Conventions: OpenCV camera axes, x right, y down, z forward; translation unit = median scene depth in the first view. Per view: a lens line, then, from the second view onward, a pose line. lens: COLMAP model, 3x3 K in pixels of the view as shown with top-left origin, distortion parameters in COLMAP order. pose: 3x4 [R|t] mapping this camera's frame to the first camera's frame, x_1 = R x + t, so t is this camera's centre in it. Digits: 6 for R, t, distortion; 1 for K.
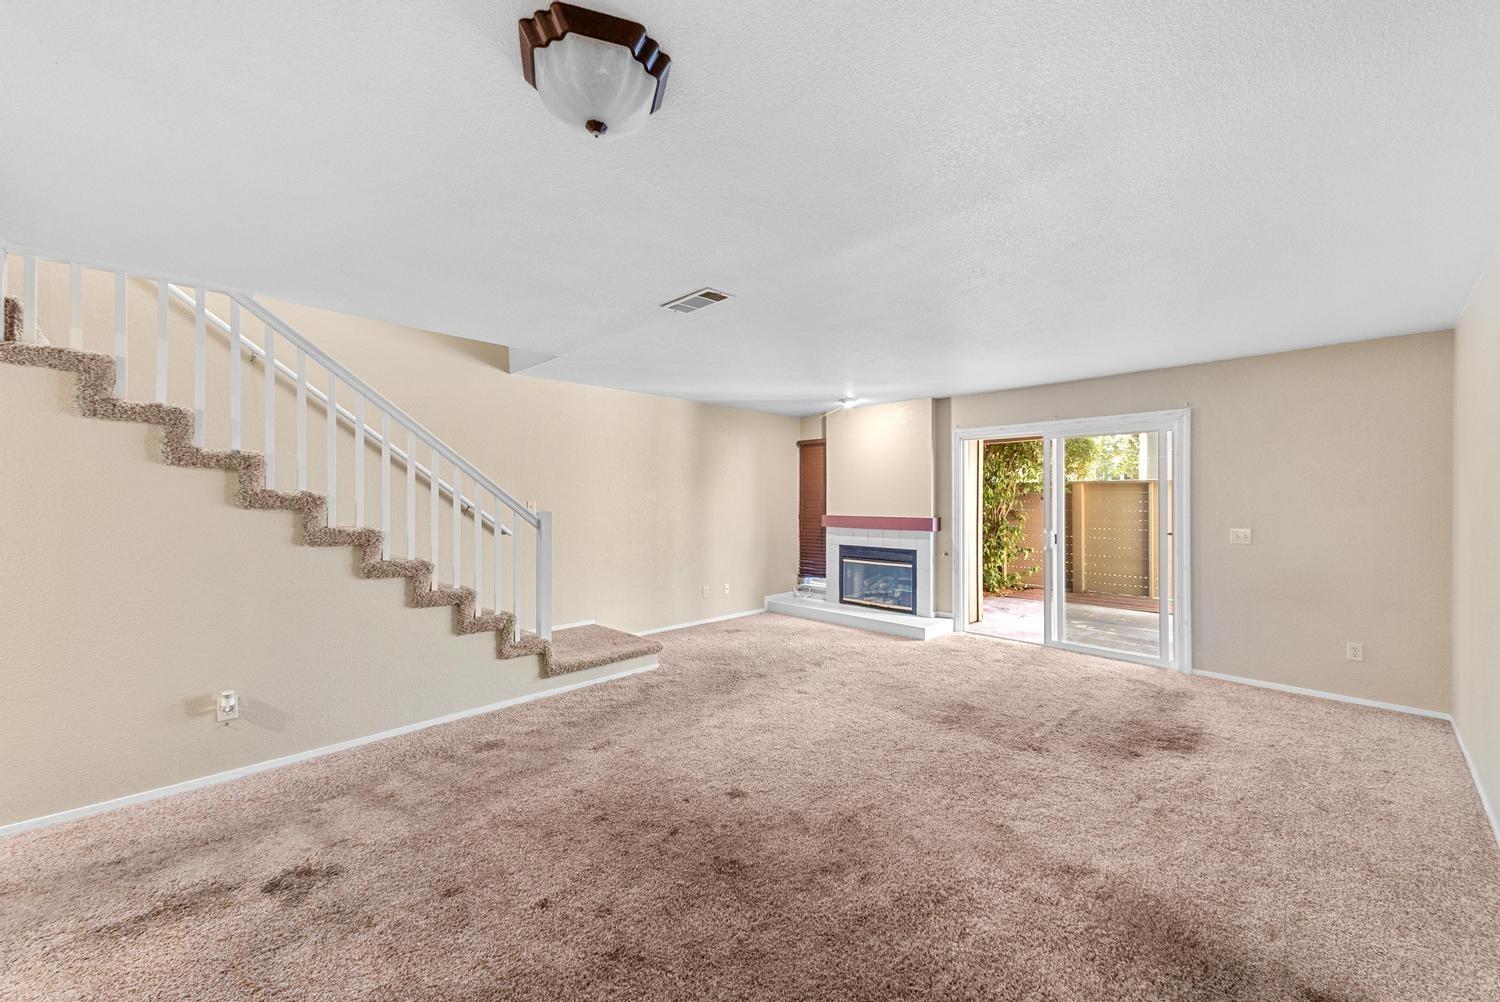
lens RADIAL K [[585.6, 0, 756.8], [0, 585.6, 502.5], [0, 0, 1]] dist [0.034559, 0.000003]
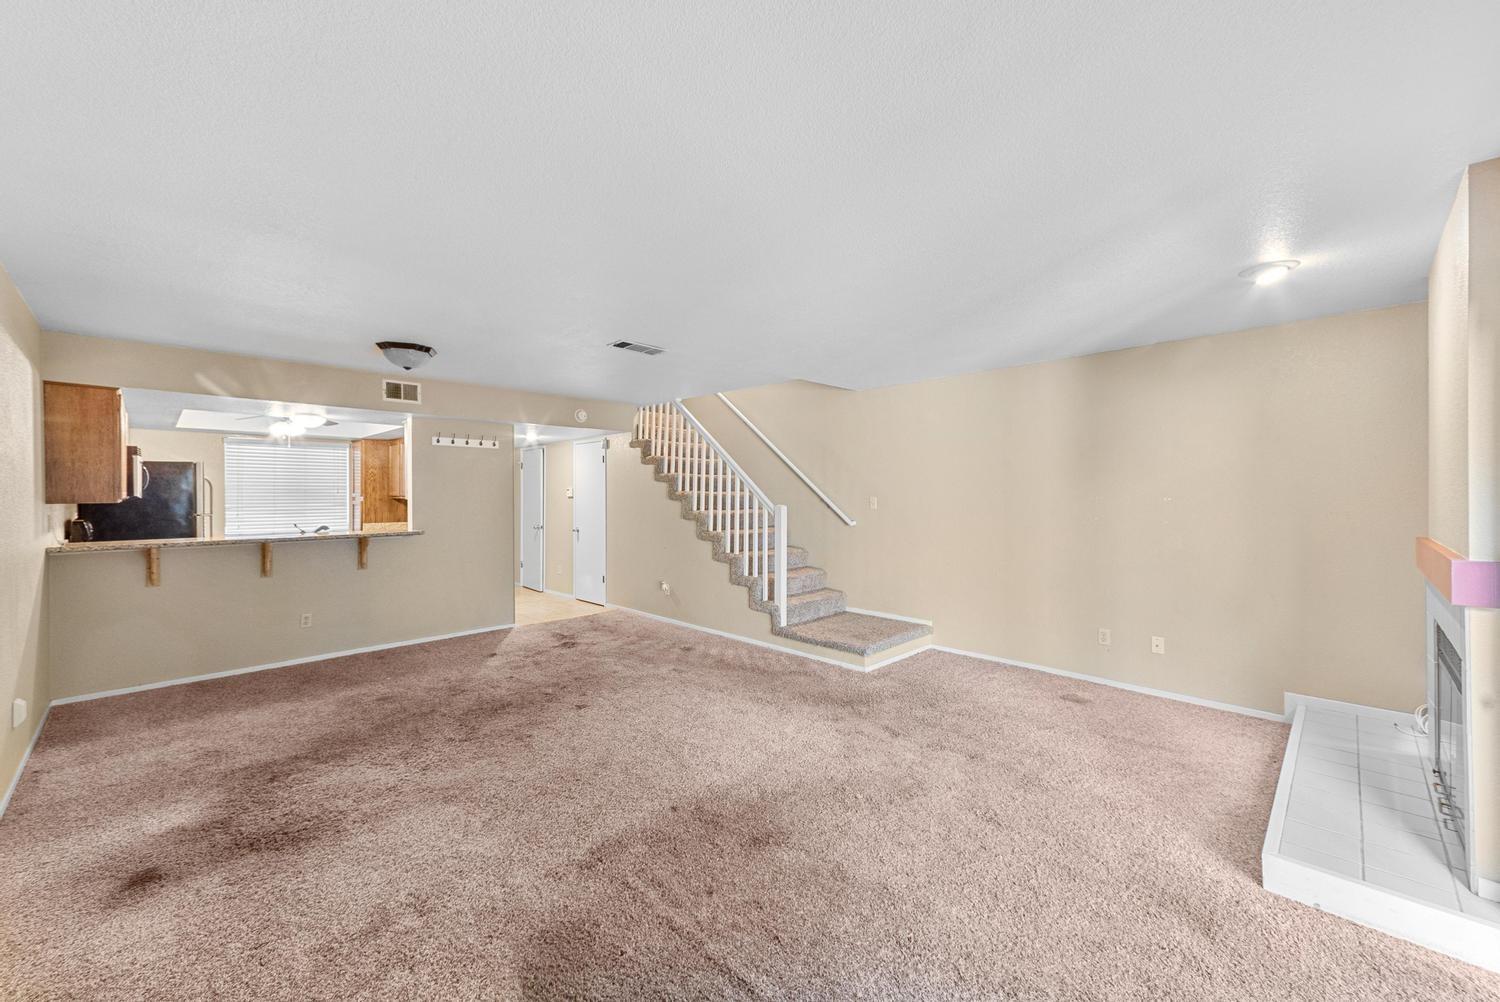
lens RADIAL K [[577.7, 0, 751.5], [0, 577.7, 485.8], [0, 0, 1]] dist [0.034314, -0.009387]
pose [[0.004191, -0.010958, -0.999931, 1.034031], [-0.006316, 0.999920, -0.010985, -0.018435], [0.999971, 0.006361, 0.004121, 1.055716]]
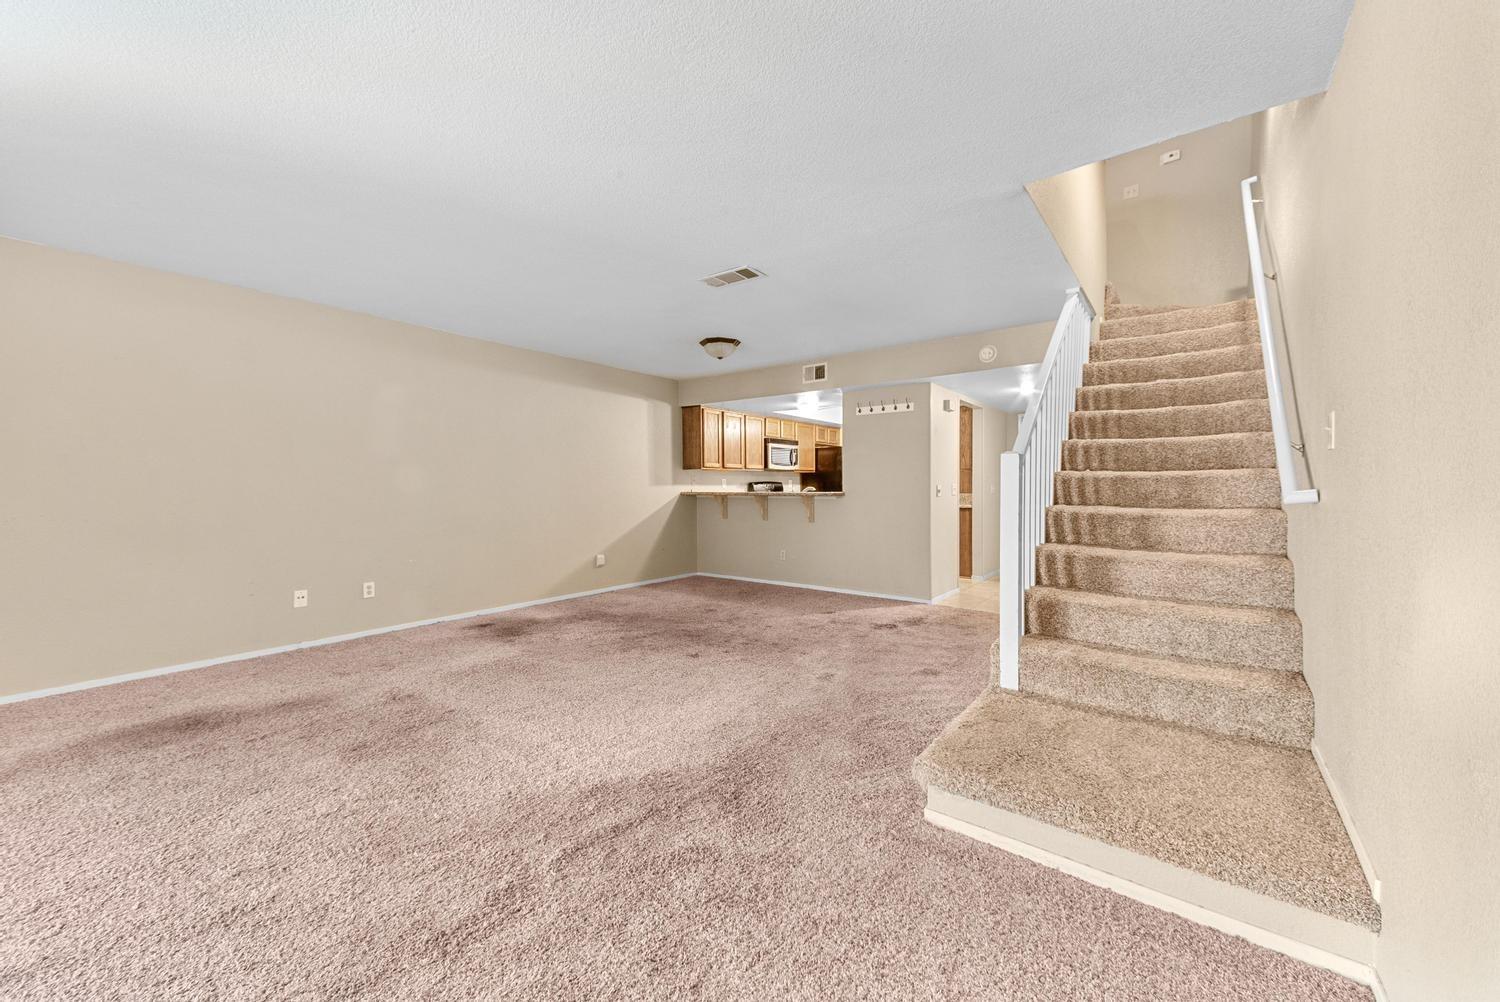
lens RADIAL K [[577.7, 0, 751.5], [0, 577.7, 485.8], [0, 0, 1]] dist [0.034314, -0.009387]
pose [[-0.989641, 0.002441, -0.143544, 0.022469], [0.001496, 0.999977, 0.006688, 0.052777], [0.143557, 0.006404, -0.989621, 1.823041]]
